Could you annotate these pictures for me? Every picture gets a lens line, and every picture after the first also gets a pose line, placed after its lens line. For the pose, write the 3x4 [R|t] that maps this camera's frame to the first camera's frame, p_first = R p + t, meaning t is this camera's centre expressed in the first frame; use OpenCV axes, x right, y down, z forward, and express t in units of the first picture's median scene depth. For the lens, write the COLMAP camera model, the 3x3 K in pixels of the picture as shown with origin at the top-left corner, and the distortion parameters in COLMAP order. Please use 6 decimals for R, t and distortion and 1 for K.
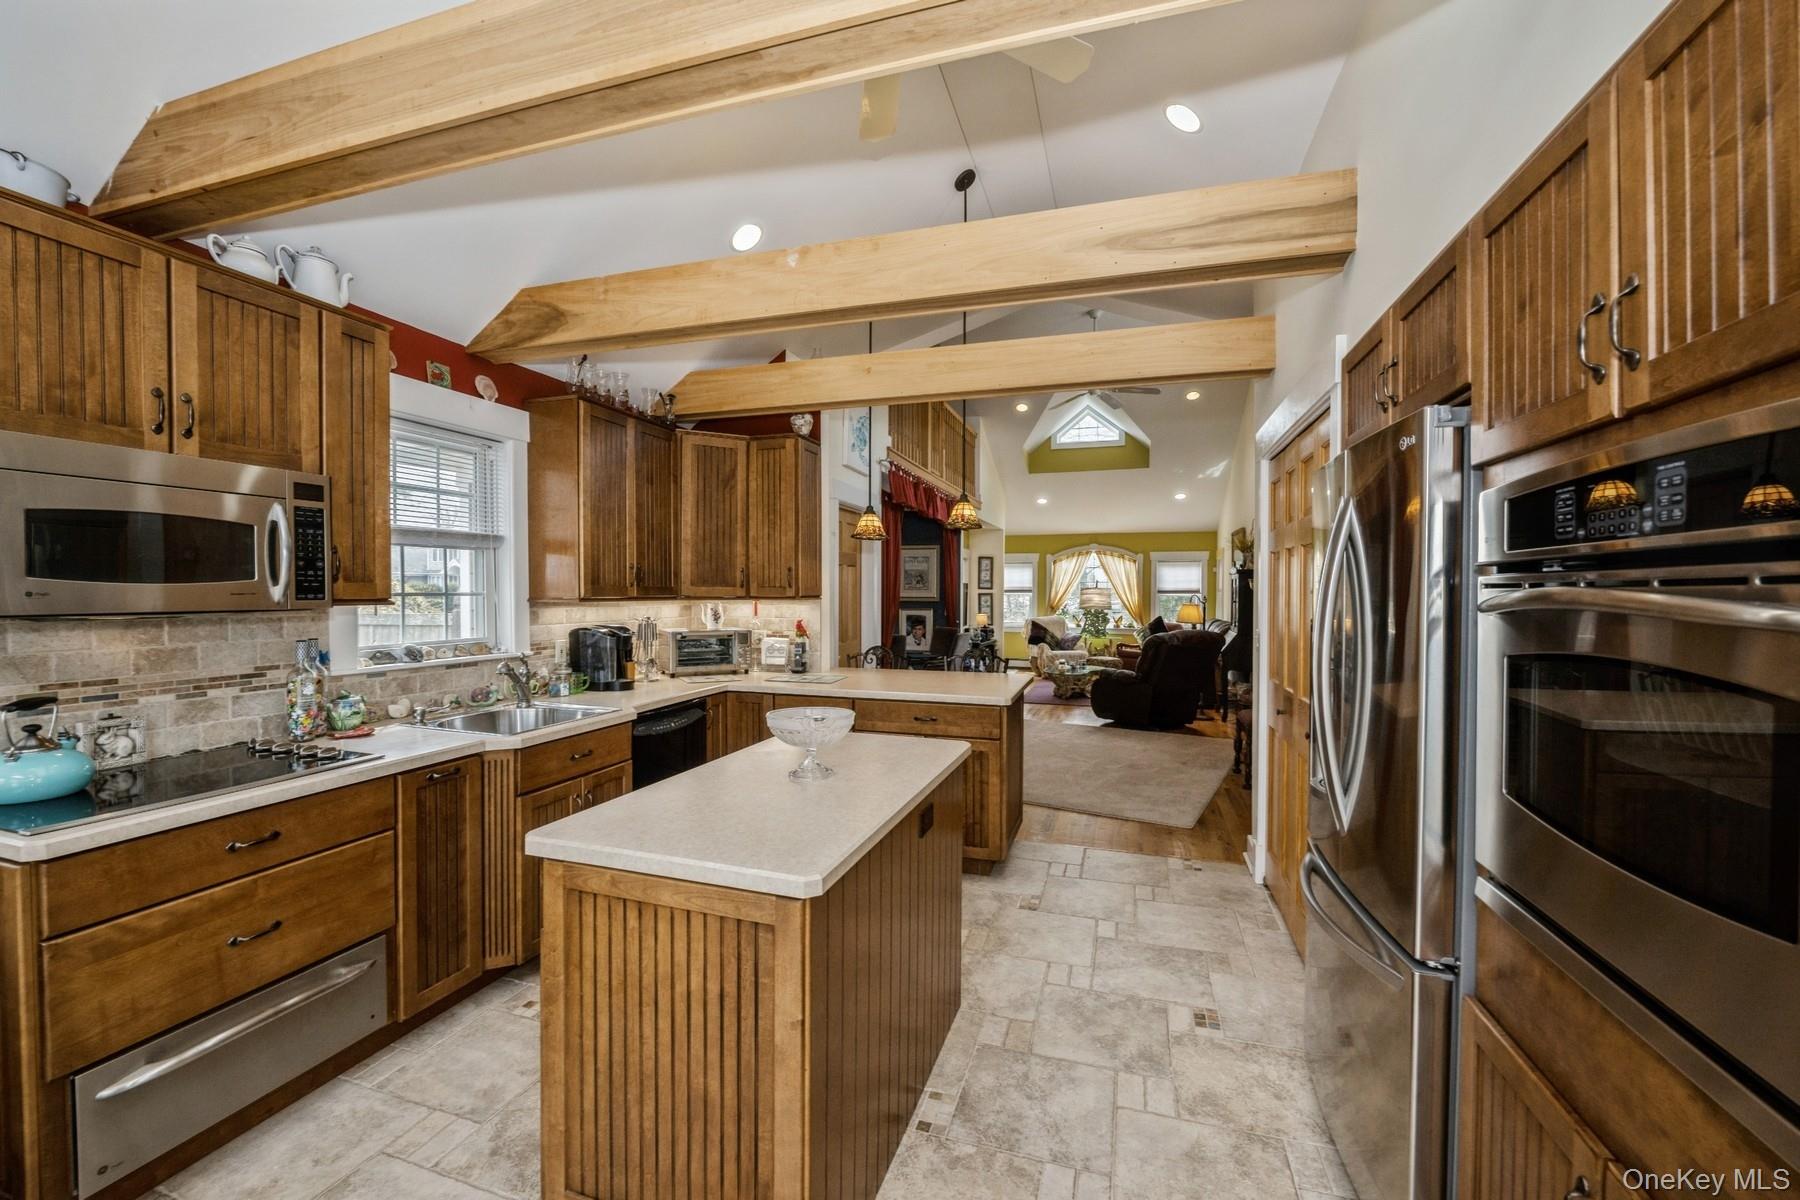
lens RADIAL K [[728.2, 0, 902.9], [0, 728.2, 597.4], [0, 0, 1]] dist [-0.003940, -0.001107]
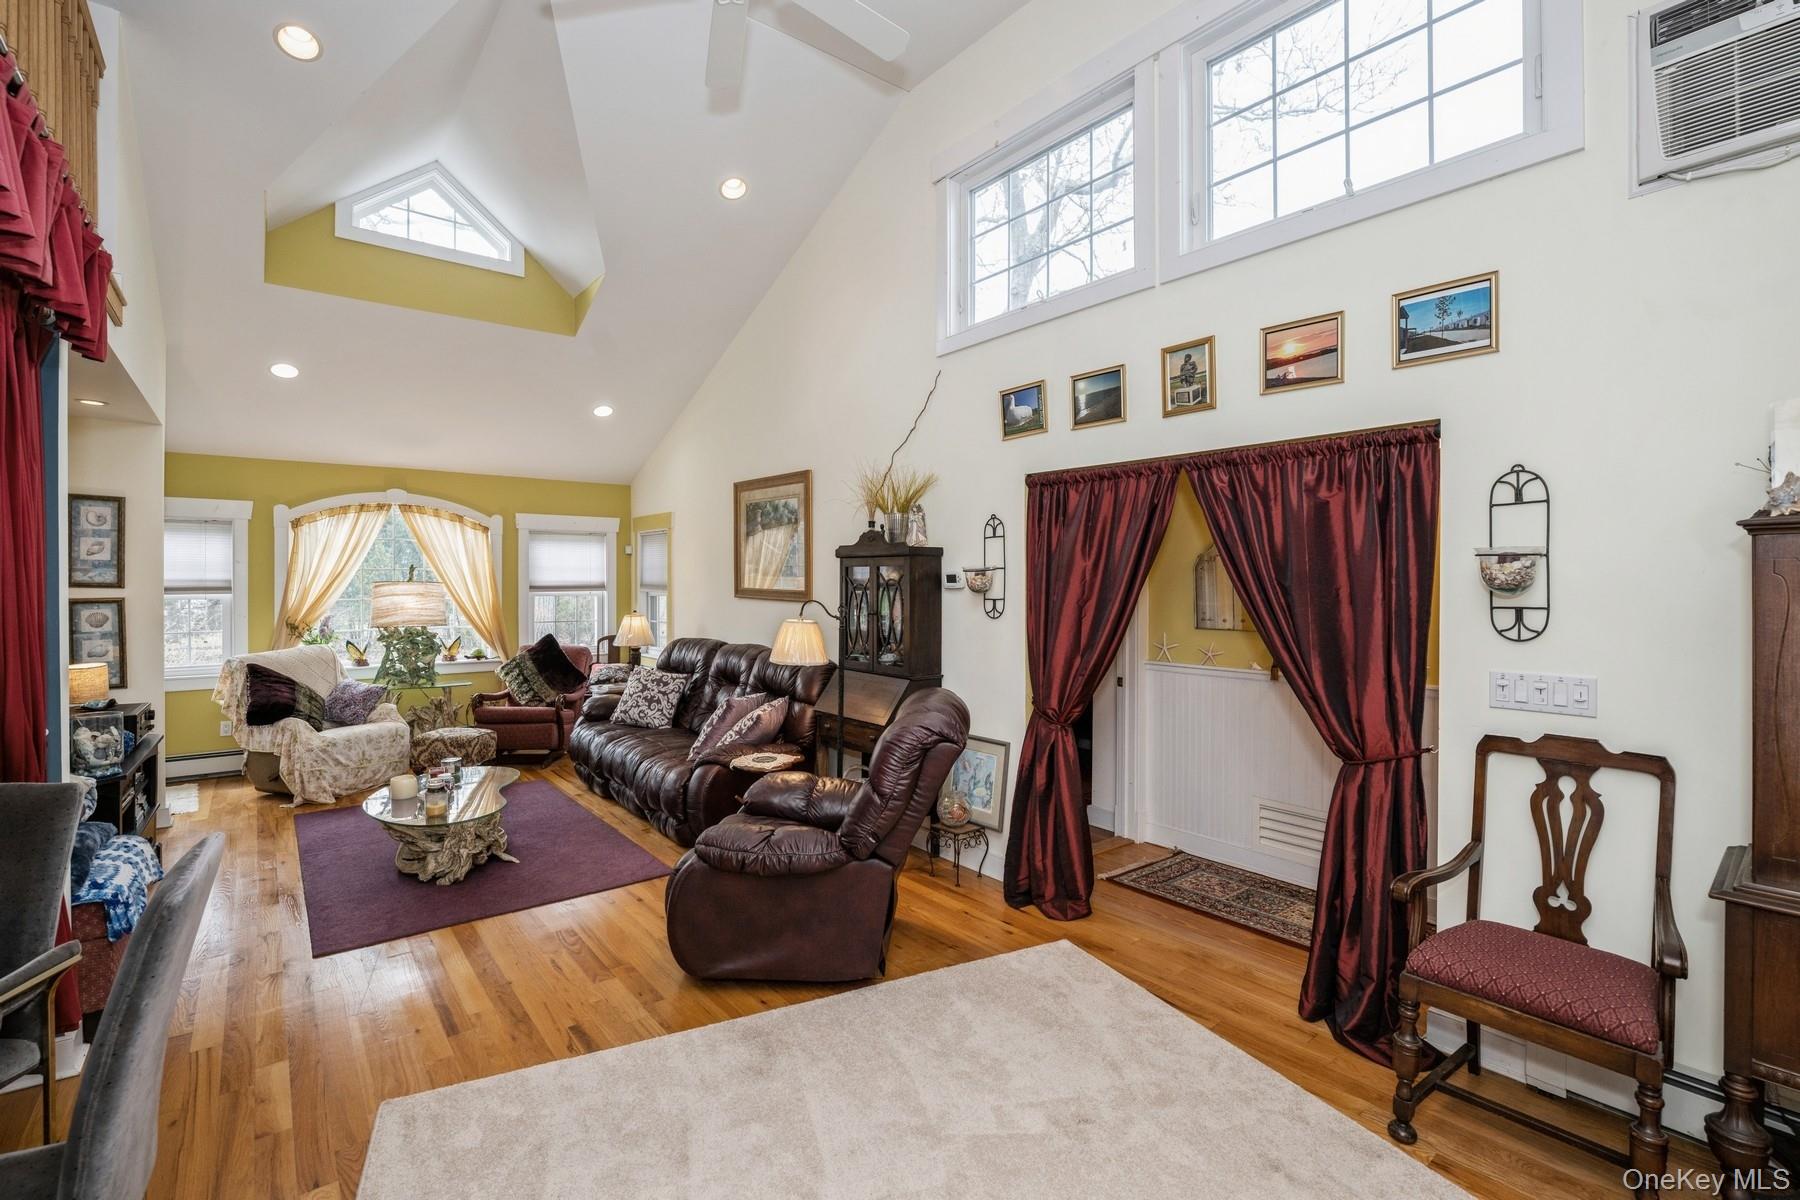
lens RADIAL K [[803.1, 0, 901.1], [0, 803.1, 583.9], [0, 0, 1]] dist [-0.008500, -0.000427]
pose [[0.554242, -0.009054, 0.832306, 0.008787], [0.011596, 0.999928, 0.003155, -0.009746], [-0.832275, 0.007903, 0.554307, 0.453906]]
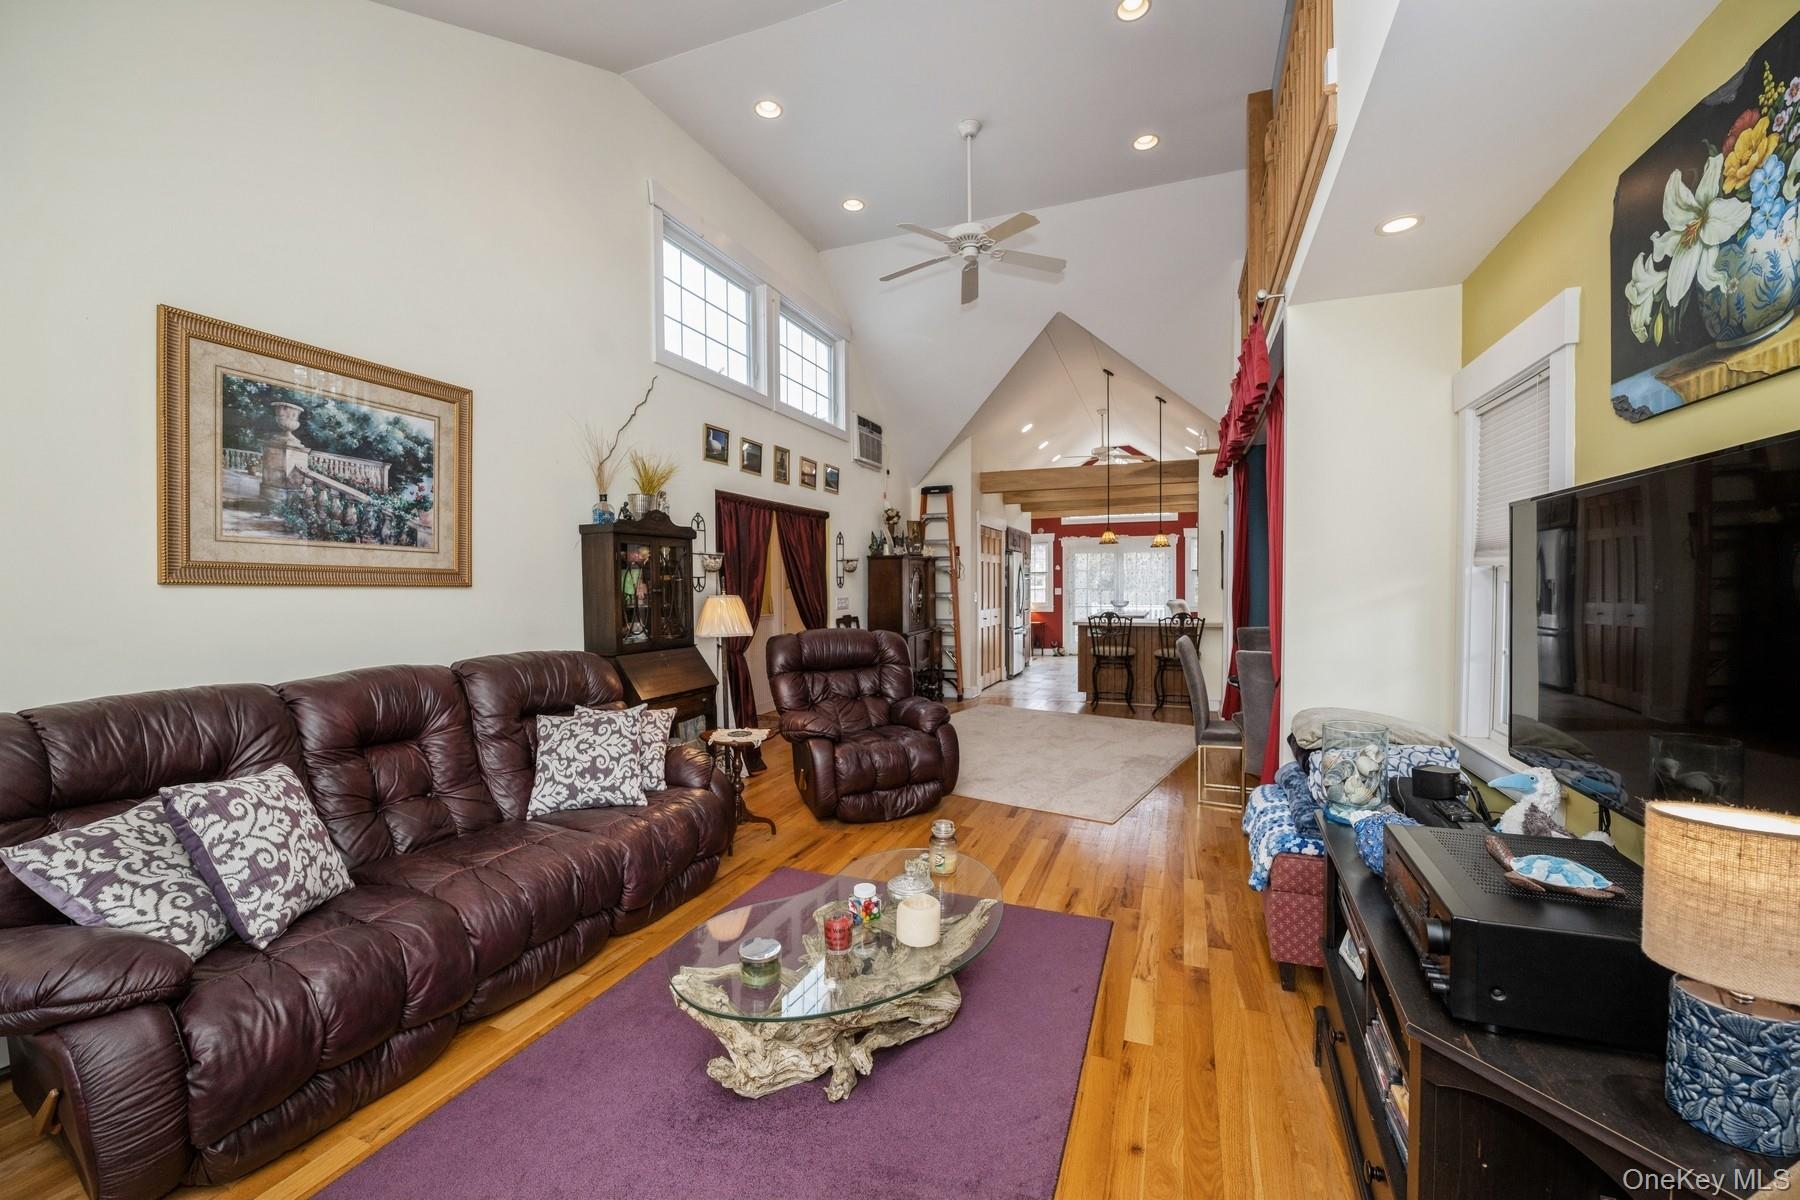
lens RADIAL K [[728.2, 0, 905.9], [0, 728.2, 592.9], [0, 0, 1]] dist [-0.003940, -0.001107]
pose [[-0.997890, 0.001357, 0.064909, 0.169186], [0.002850, 0.999733, 0.022914, -0.002084], [-0.064860, 0.023050, -0.997628, 1.000134]]
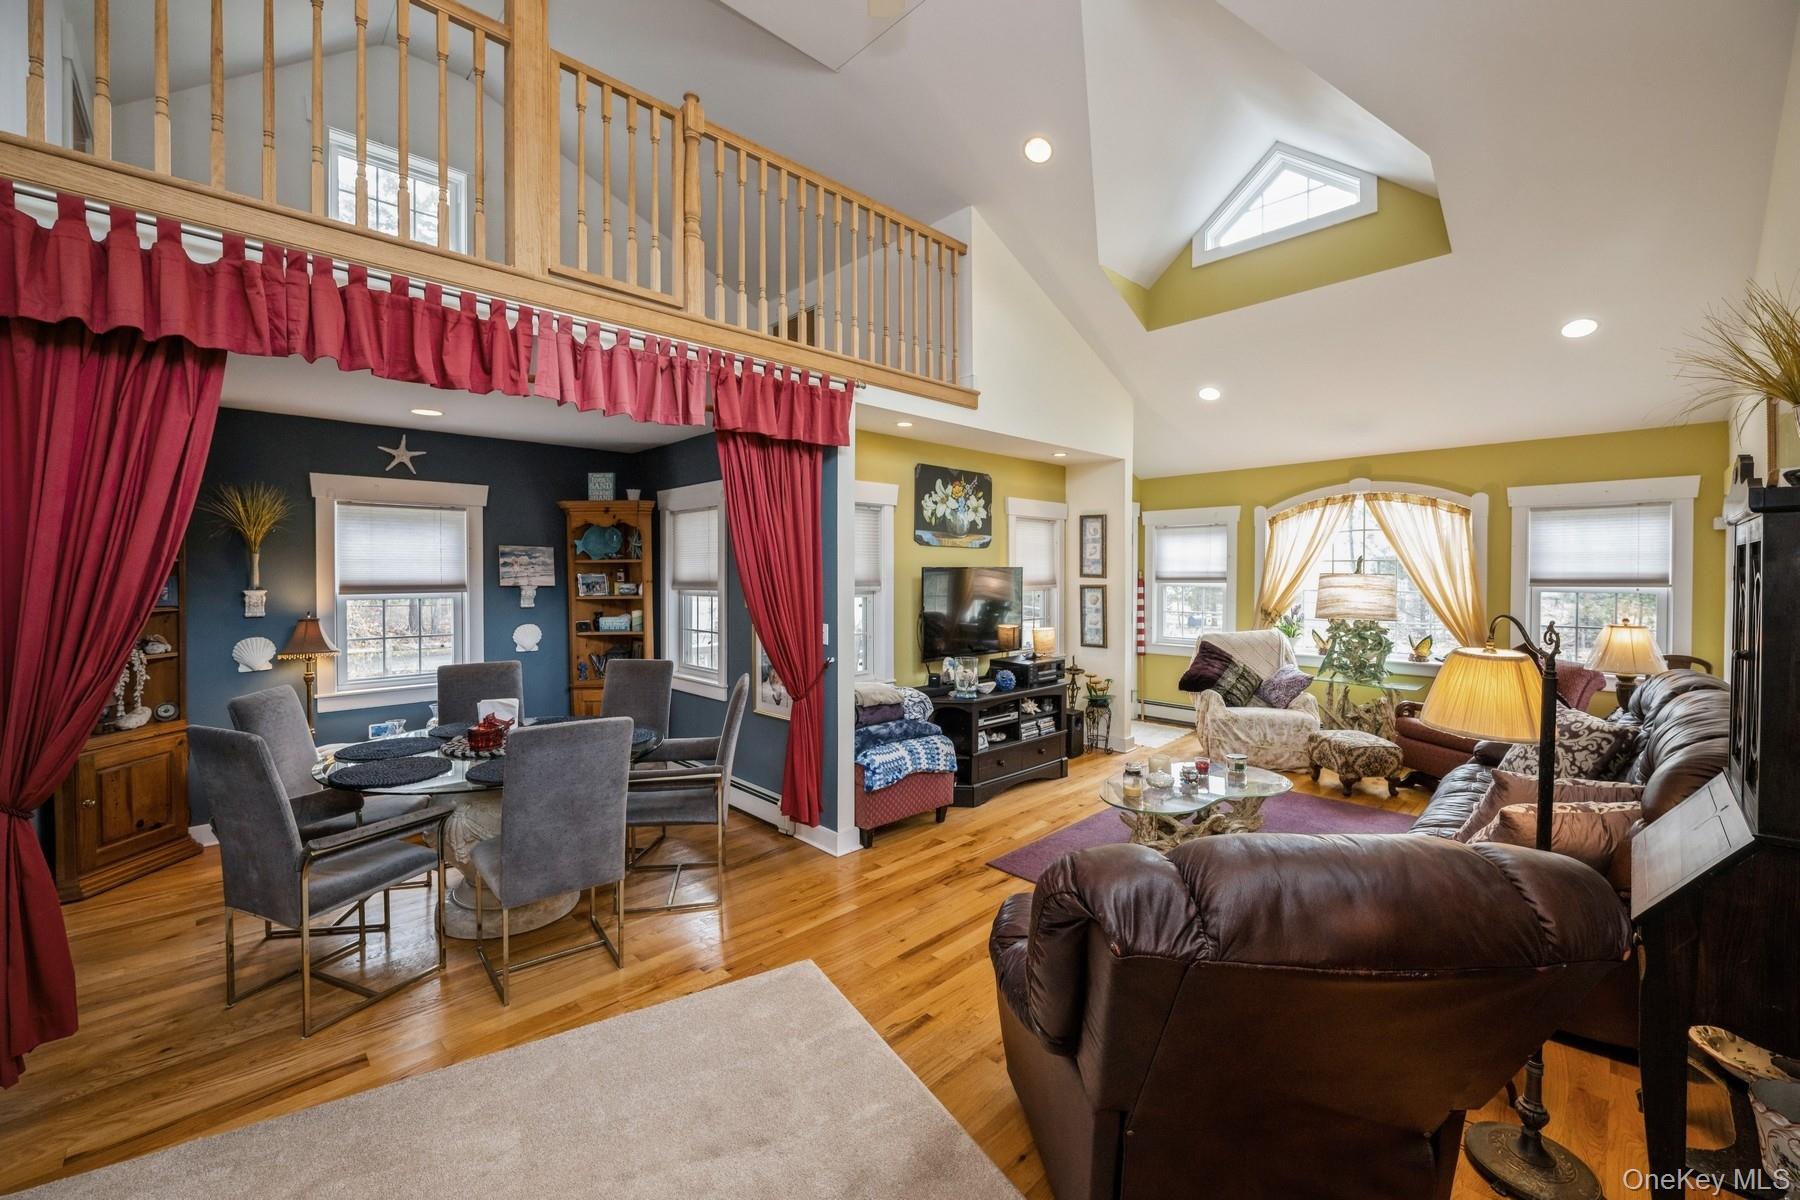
lens RADIAL K [[728.2, 0, 894.0], [0, 728.2, 582.9], [0, 0, 1]] dist [-0.003940, -0.001107]
pose [[0.879468, -0.000436, -0.475959, 0.231100], [0.003310, 0.999981, 0.005201, -0.010630], [0.475947, -0.006149, 0.879452, 0.469132]]
